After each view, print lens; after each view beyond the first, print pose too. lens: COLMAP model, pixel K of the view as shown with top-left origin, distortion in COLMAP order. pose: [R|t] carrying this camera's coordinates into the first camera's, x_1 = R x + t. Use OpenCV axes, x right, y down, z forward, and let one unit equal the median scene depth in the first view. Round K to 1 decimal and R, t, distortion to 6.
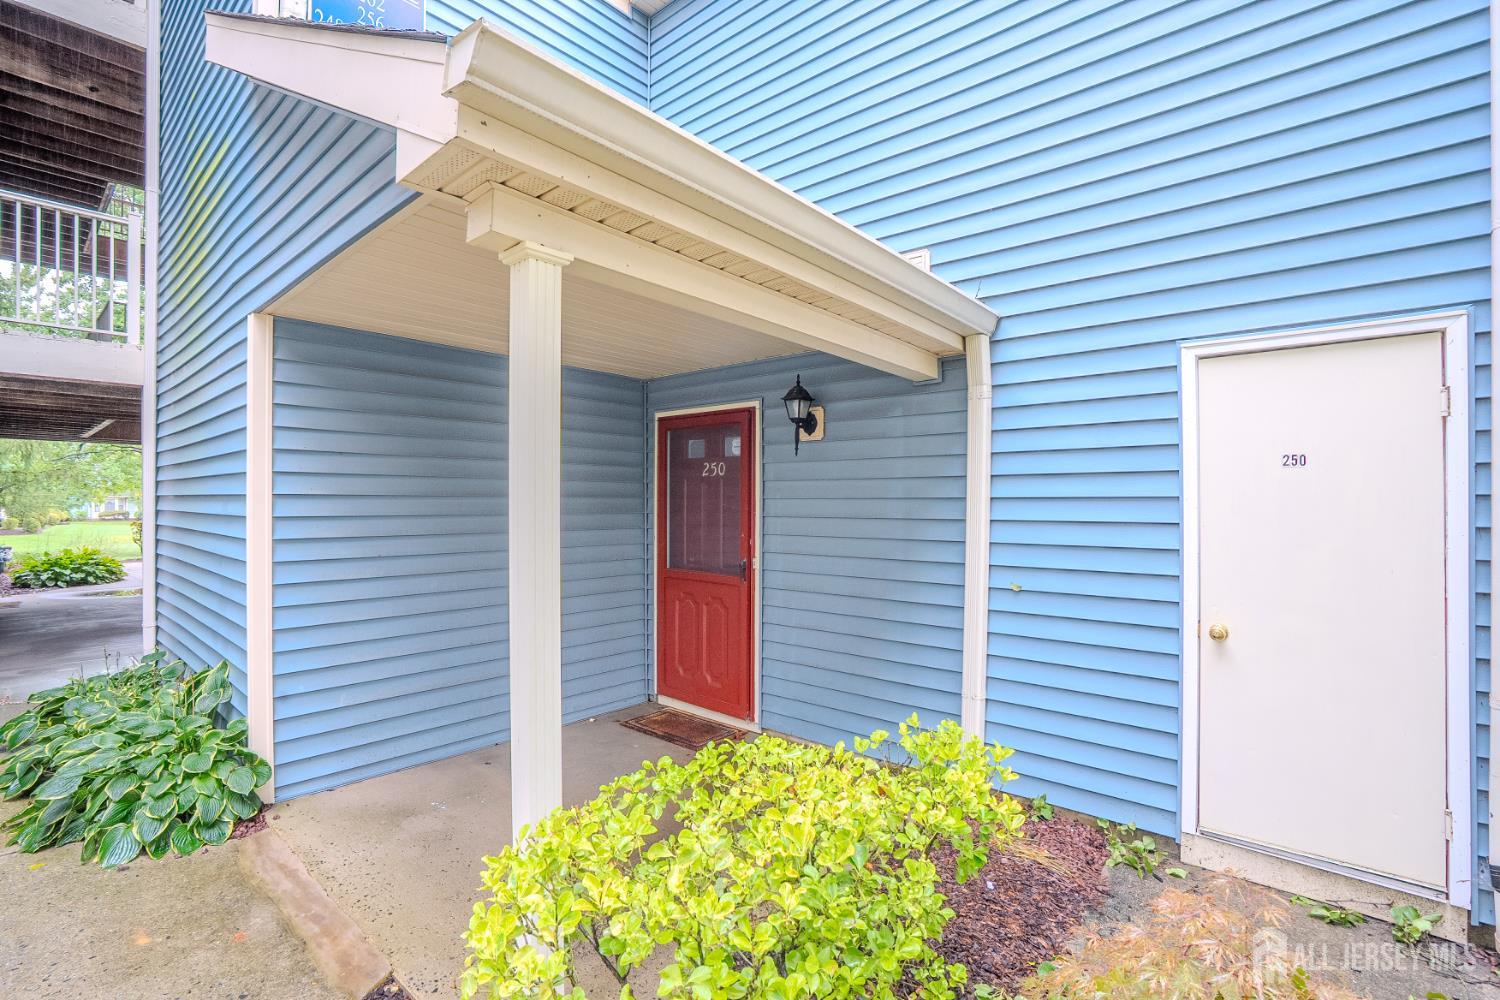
lens RADIAL K [[689.5, 0, 748.7], [0, 689.5, 497.5], [0, 0, 1]] dist [-0.057839, 0.021003]
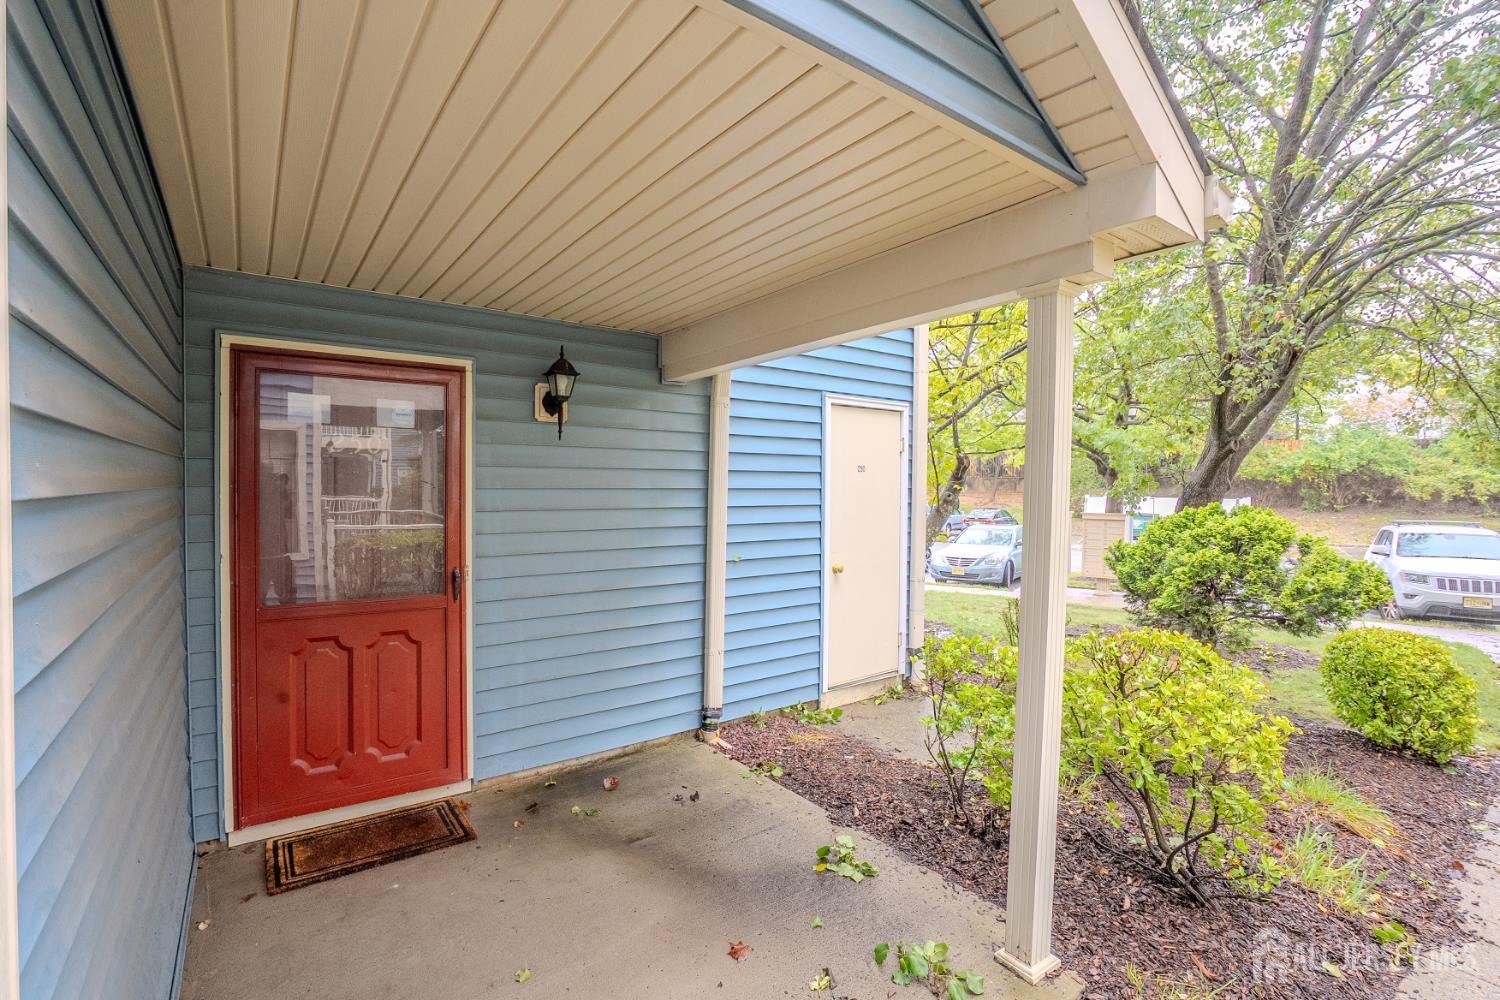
lens RADIAL K [[689.5, 0, 750.3], [0, 689.5, 501.6], [0, 0, 1]] dist [-0.057839, 0.021003]
pose [[0.215632, -0.027662, 0.976083, -0.849158], [-0.015259, 0.999381, 0.031694, -0.017020], [-0.976355, -0.021729, 0.215076, 0.688854]]
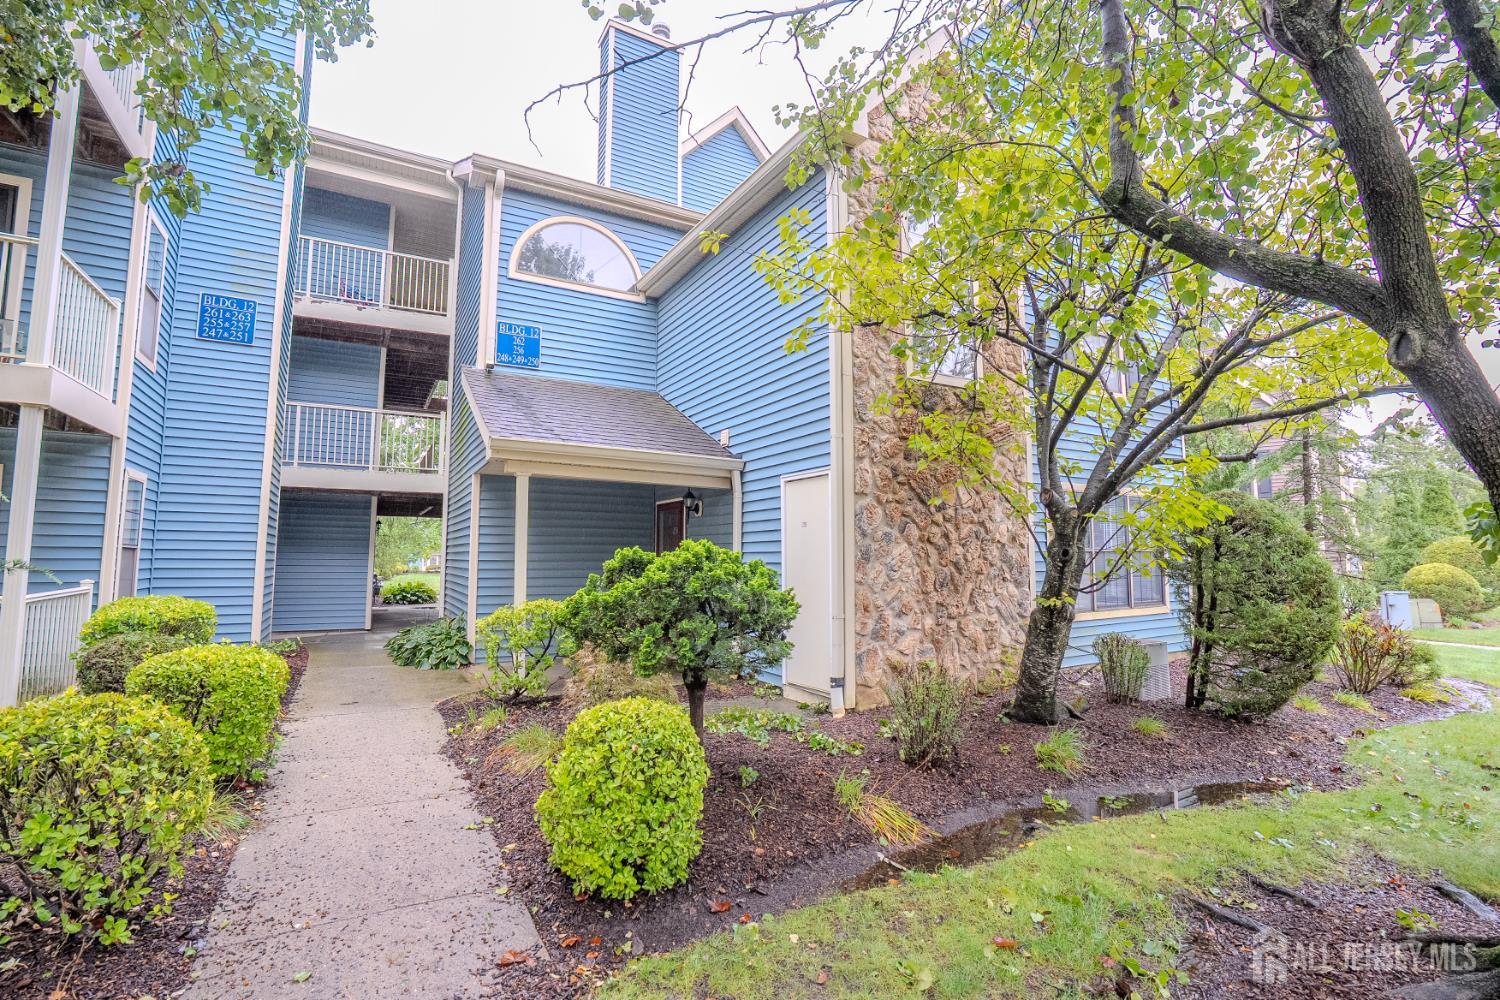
lens RADIAL K [[689.5, 0, 751.4], [0, 689.5, 500.0], [0, 0, 1]] dist [-0.057839, 0.021003]
pose [[0.945865, -0.029054, -0.323258, 1.106551], [0.003365, 0.996809, -0.079747, 0.042108], [0.324544, 0.074342, 0.942945, -1.116076]]
